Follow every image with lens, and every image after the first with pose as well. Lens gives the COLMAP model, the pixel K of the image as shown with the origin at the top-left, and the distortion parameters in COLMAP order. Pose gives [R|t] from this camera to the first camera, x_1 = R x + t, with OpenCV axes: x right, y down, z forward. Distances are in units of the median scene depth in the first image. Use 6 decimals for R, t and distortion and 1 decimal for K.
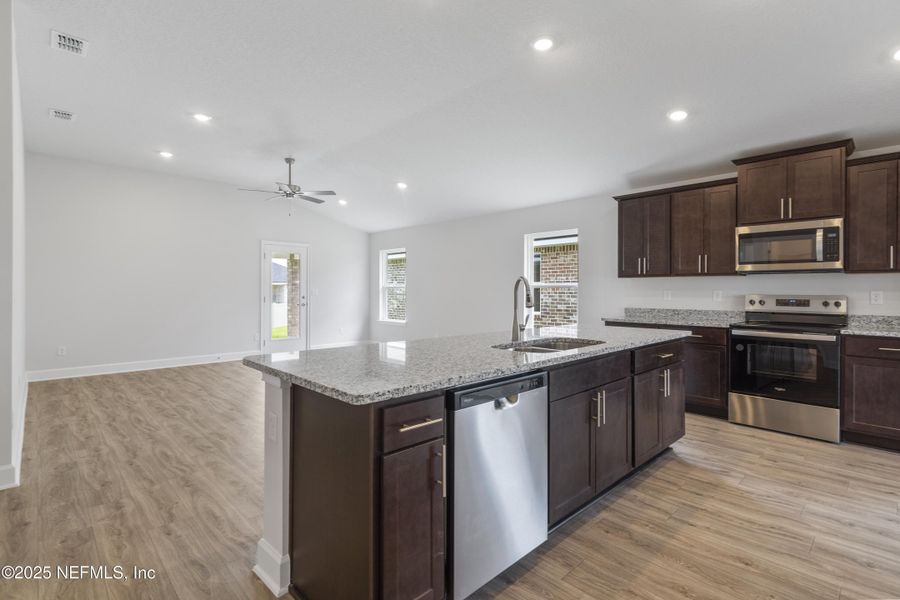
lens RADIAL K [[434.4, 0, 458.6], [0, 434.4, 291.7], [0, 0, 1]] dist [0.003189, 0.000584]
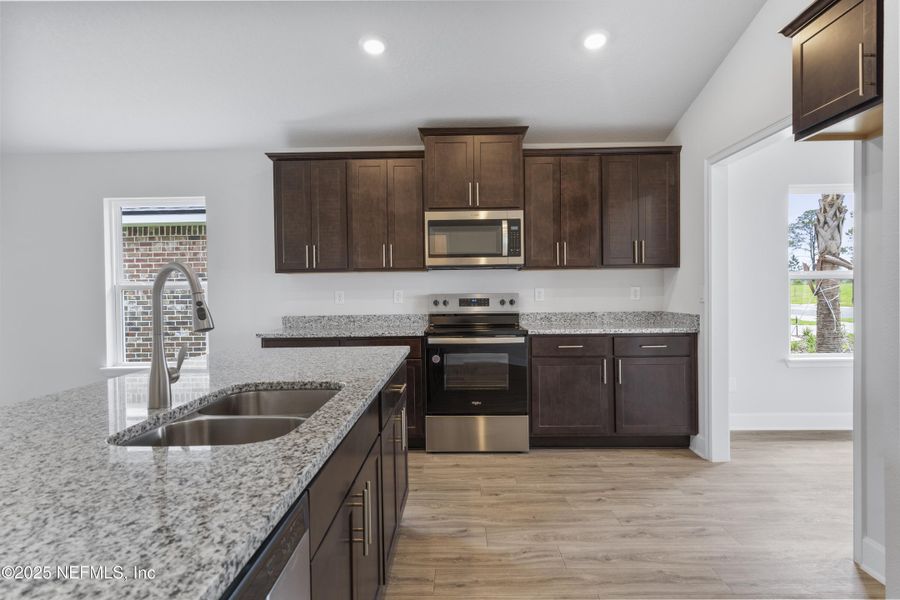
lens RADIAL K [[523.8, 0, 452.8], [0, 523.8, 298.6], [0, 0, 1]] dist [0.007217, 0.001614]
pose [[0.713112, -0.024750, 0.700613, -0.018796], [0.018536, 0.999693, 0.016449, -0.000957], [-0.700805, 0.001257, 0.713351, 0.294688]]
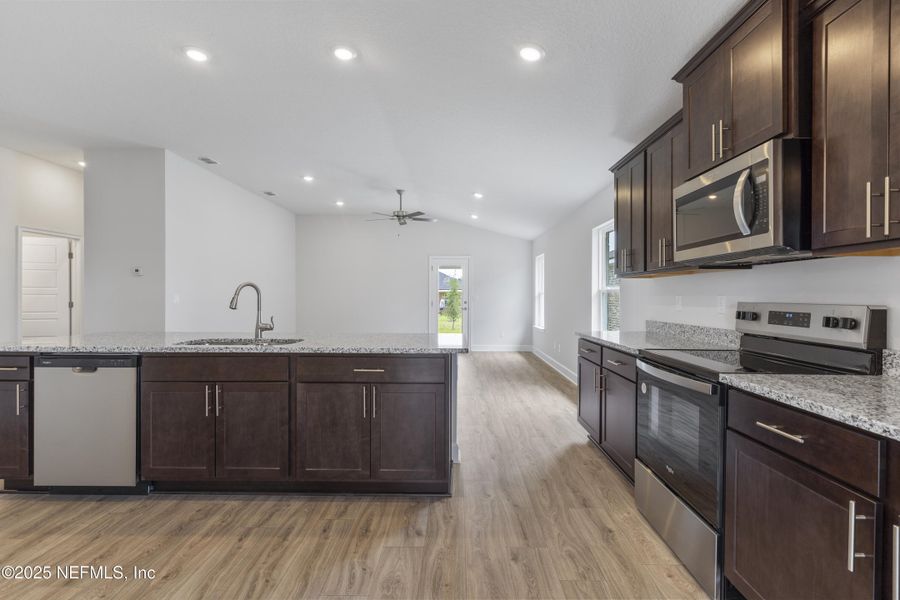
lens RADIAL K [[422.2, 0, 454.3], [0, 422.2, 299.2], [0, 0, 1]] dist [-0.000872, -0.000234]
pose [[0.703900, 0.004280, -0.710286, 0.938065], [-0.003554, 0.999991, 0.002504, 0.003162], [0.710290, 0.000761, 0.703908, 0.421238]]
